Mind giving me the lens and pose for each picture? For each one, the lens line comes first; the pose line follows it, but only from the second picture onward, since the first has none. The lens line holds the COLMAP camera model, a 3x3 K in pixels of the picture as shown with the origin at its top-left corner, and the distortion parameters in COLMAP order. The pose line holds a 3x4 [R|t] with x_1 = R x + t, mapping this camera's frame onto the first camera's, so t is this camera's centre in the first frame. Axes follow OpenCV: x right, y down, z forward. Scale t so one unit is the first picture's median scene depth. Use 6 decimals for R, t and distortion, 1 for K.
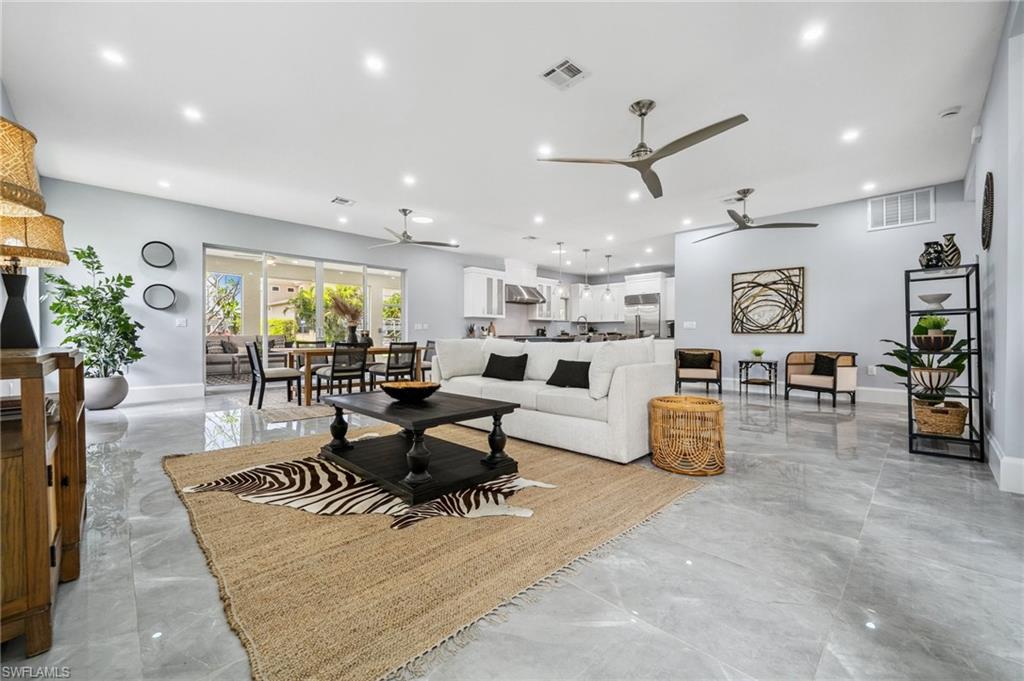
lens RADIAL K [[405.7, 0, 513.5], [0, 405.7, 342.2], [0, 0, 1]] dist [0.003438, -0.000815]
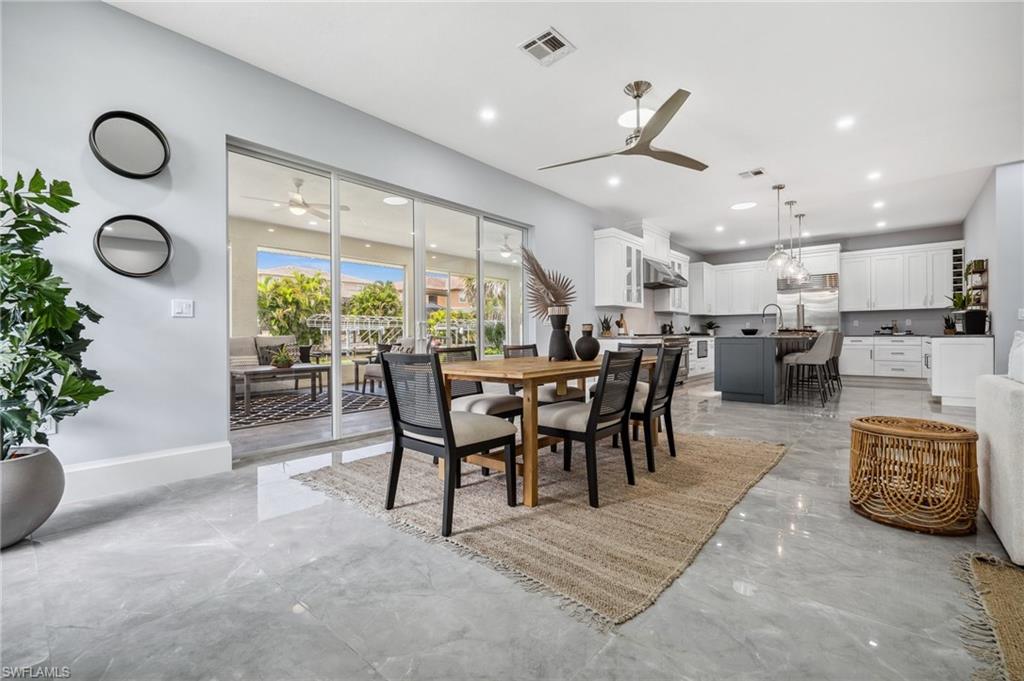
lens RADIAL K [[433.1, 0, 509.3], [0, 433.1, 340.3], [0, 0, 1]] dist [0.001109, 0.000113]
pose [[0.996490, -0.009771, 0.083141, -0.506371], [0.010089, 0.999943, -0.003414, -0.008316], [-0.083103, 0.004241, 0.996532, 0.503824]]
